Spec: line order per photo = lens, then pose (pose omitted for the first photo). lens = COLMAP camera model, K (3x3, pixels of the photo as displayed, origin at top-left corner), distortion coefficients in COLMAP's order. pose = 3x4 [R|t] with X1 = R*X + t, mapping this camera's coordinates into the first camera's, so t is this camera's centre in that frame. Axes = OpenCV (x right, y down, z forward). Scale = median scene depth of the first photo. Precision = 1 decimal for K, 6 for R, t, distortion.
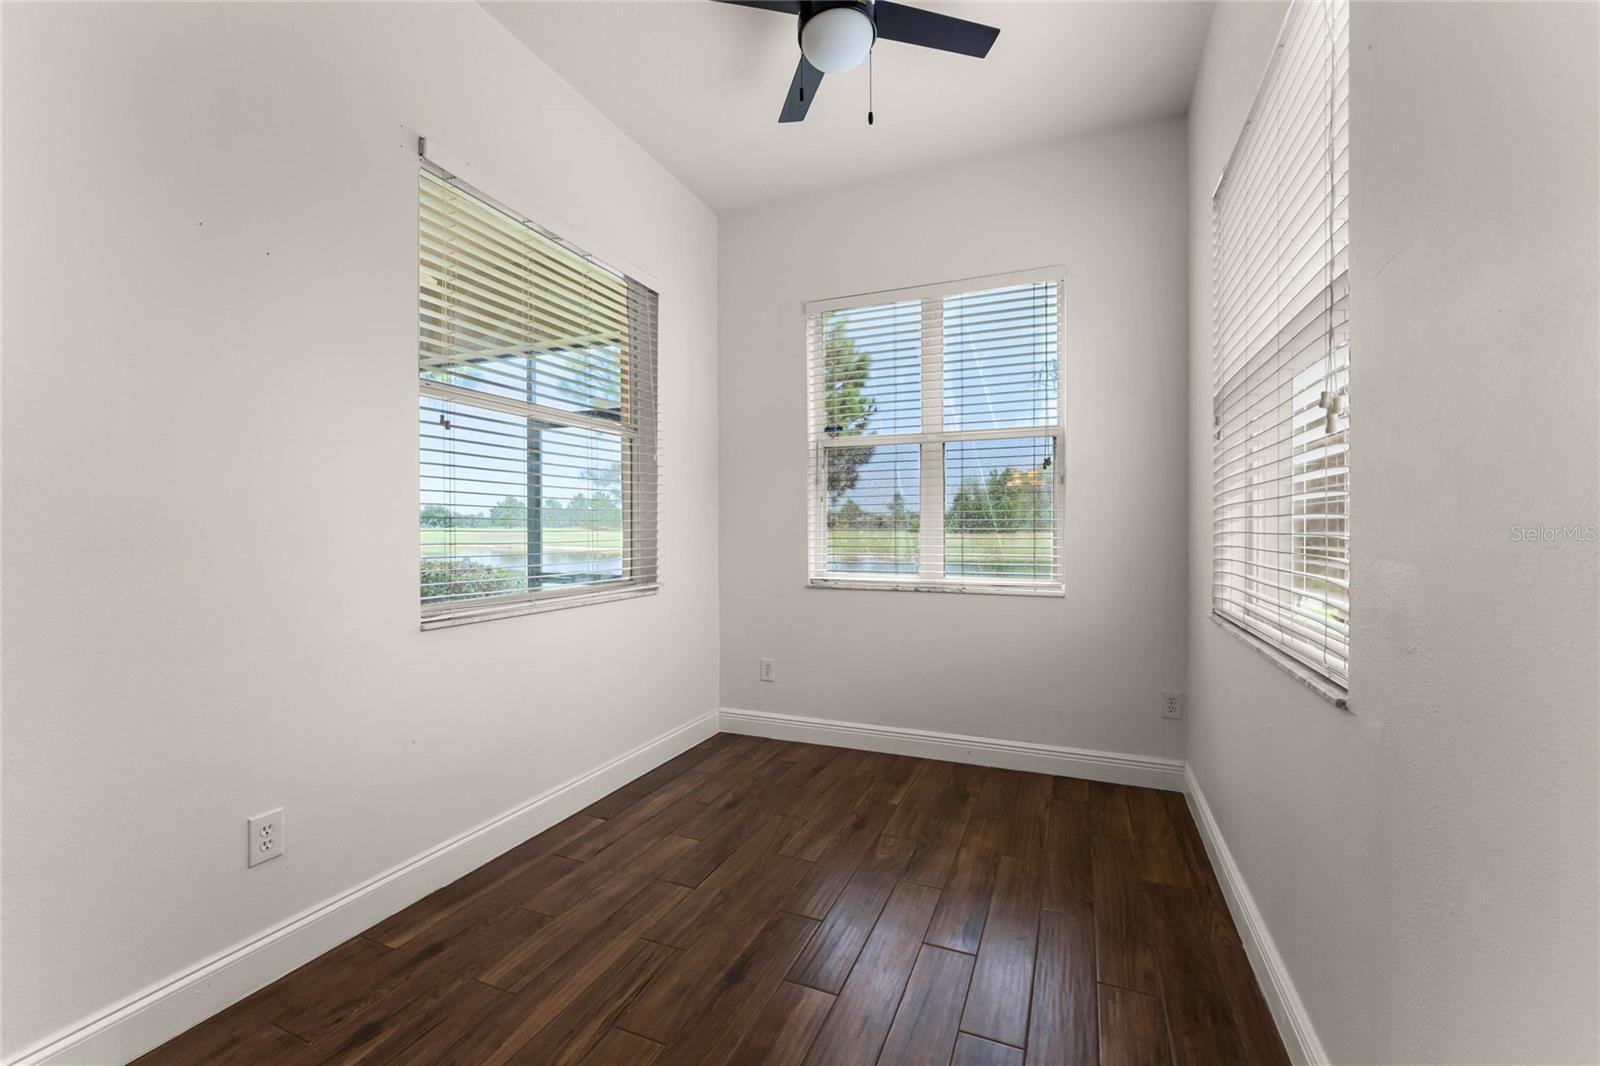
lens RADIAL K [[675.8, 0, 793.4], [0, 675.8, 538.0], [0, 0, 1]] dist [-0.002814, -0.000801]
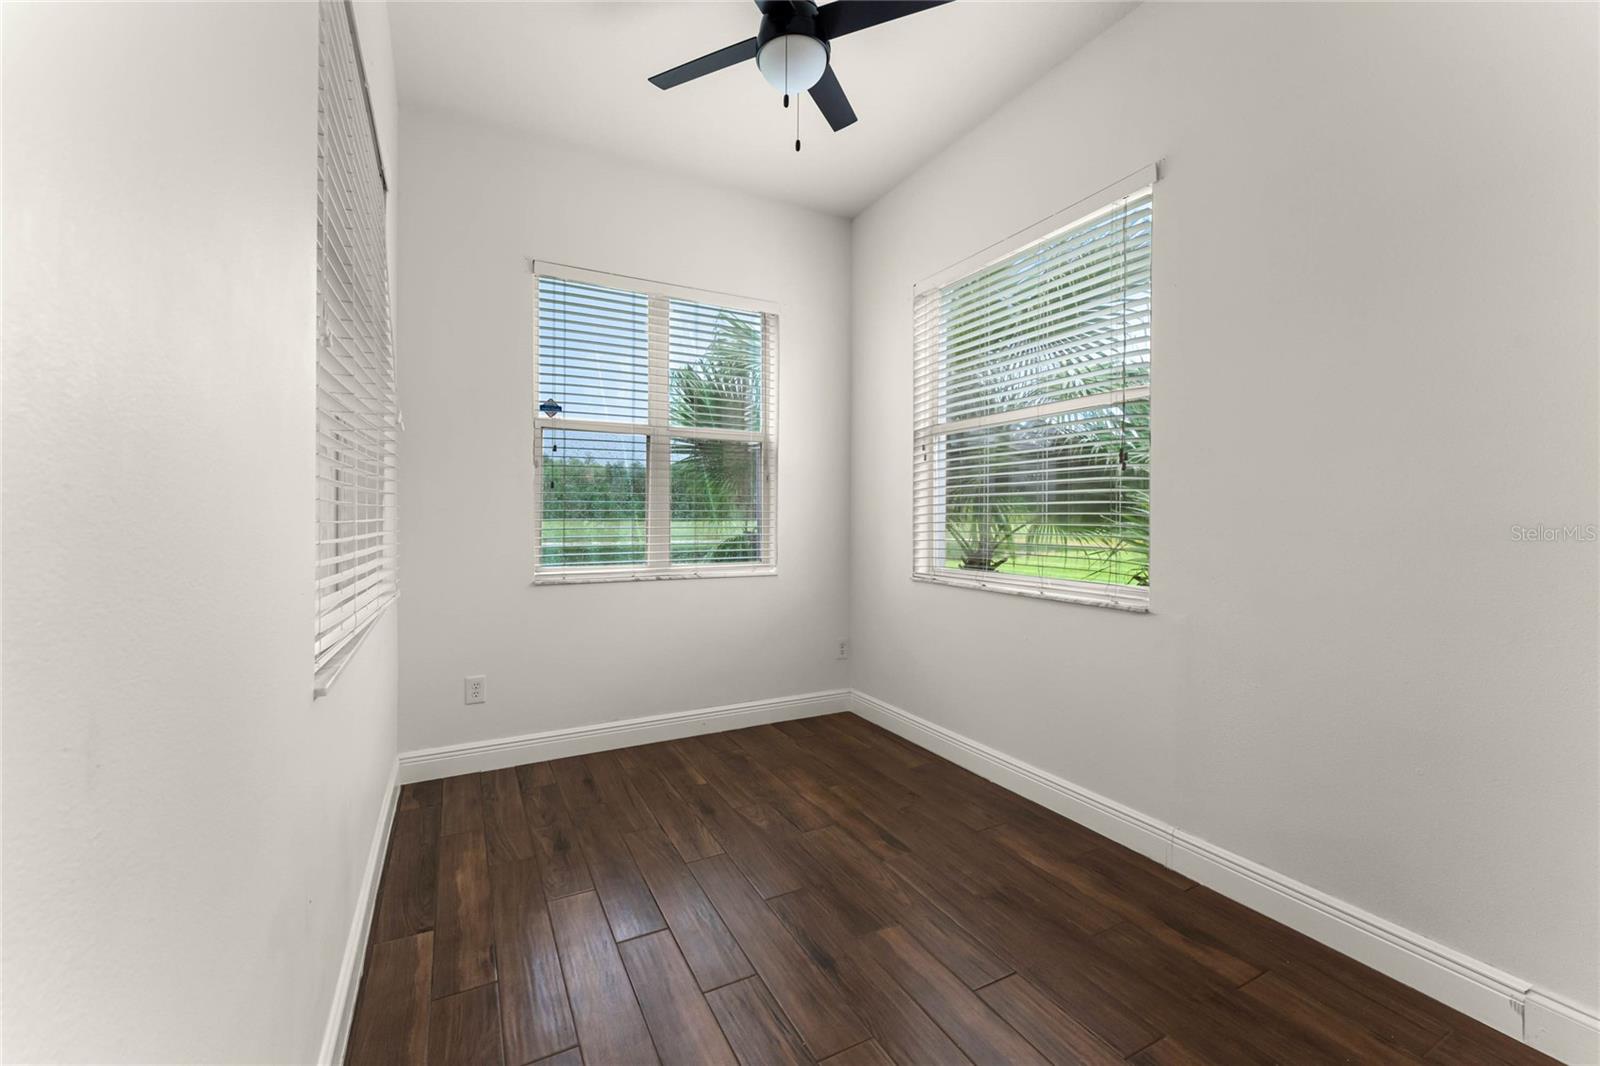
lens RADIAL K [[649.4, 0, 804.5], [0, 649.4, 521.2], [0, 0, 1]] dist [0.002616, 0.000727]
pose [[0.623791, -0.001692, 0.781589, -0.496930], [0.008773, 0.999950, -0.004836, -0.003166], [-0.781542, 0.009873, 0.623775, 0.234659]]
